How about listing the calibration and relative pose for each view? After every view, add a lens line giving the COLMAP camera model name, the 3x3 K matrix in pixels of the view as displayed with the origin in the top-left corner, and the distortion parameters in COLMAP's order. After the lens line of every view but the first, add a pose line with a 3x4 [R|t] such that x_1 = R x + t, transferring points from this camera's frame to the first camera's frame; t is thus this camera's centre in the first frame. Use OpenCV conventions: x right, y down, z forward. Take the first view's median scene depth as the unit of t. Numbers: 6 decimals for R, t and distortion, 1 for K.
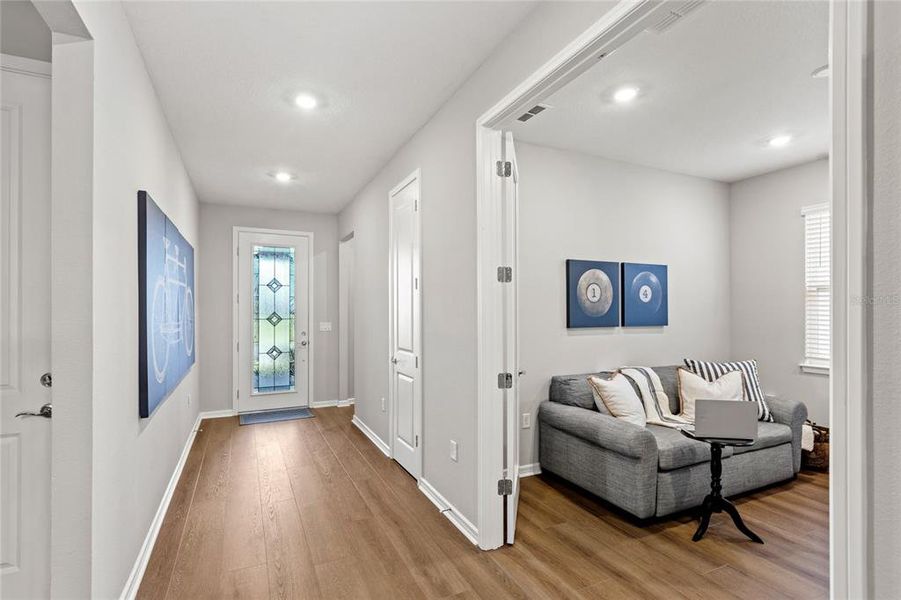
lens RADIAL K [[419.2, 0, 435.5], [0, 419.2, 306.9], [0, 0, 1]] dist [0.000138, 0.000154]
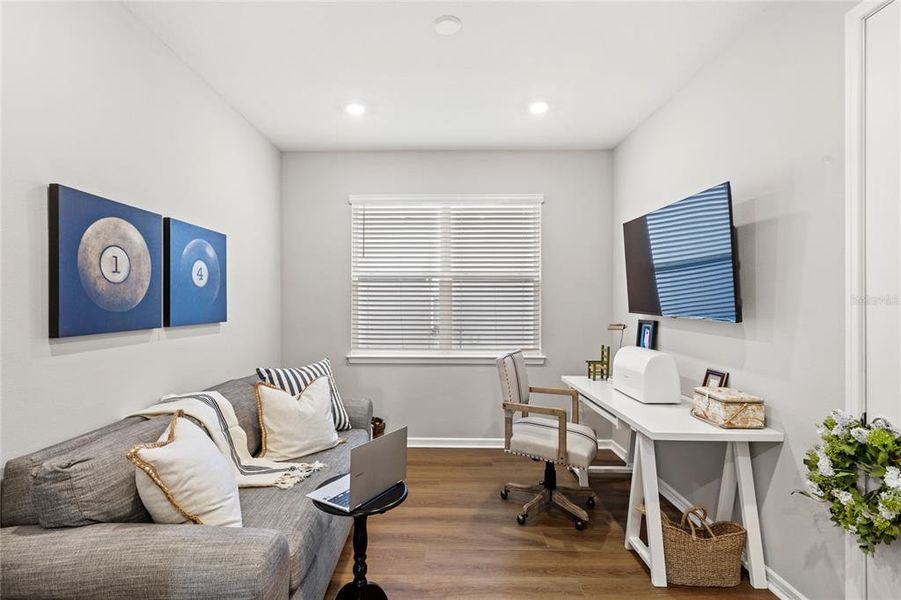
lens RADIAL K [[420.8, 0, 430.8], [0, 420.8, 299.8], [0, 0, 1]] dist [0.000955, -0.000607]
pose [[0.451610, 0.003754, 0.892208, 0.095805], [-0.007428, 0.999972, -0.000448, 0.006845], [-0.892185, -0.006425, 0.451625, 0.431946]]
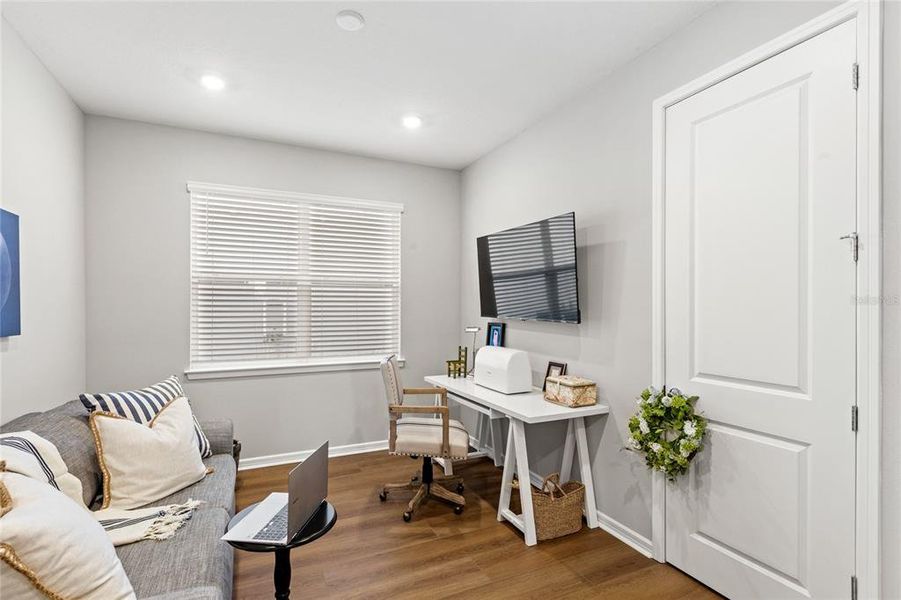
lens RADIAL K [[419.2, 0, 435.5], [0, 419.2, 306.9], [0, 0, 1]] dist [0.000138, 0.000154]
pose [[0.021495, -0.001282, 0.999768, 0.066313], [-0.007846, 0.999968, 0.001451, 0.006748], [-0.999738, -0.007875, 0.021484, 0.550090]]
